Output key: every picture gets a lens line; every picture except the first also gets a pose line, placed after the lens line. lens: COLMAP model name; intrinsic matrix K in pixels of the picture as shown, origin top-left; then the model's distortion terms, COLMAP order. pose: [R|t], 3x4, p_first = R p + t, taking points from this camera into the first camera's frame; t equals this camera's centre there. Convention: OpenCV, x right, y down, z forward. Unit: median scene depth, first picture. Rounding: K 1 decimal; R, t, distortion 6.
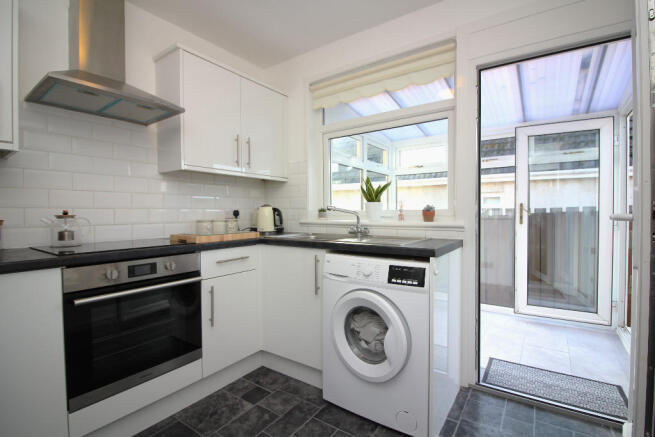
lens RADIAL K [[305.9, 0, 333.2], [0, 305.9, 216.4], [0, 0, 1]] dist [-0.000915, -0.000253]
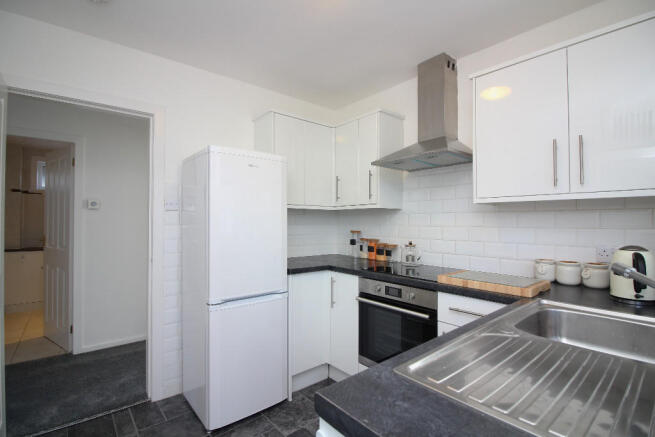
lens RADIAL K [[305.9, 0, 333.2], [0, 305.9, 216.4], [0, 0, 1]] dist [-0.000915, -0.000253]
pose [[-0.261242, -0.010947, -0.965211, 0.664099], [-0.012834, 0.999887, -0.007867, -0.125177], [0.965188, 0.010332, -0.261353, 1.023284]]
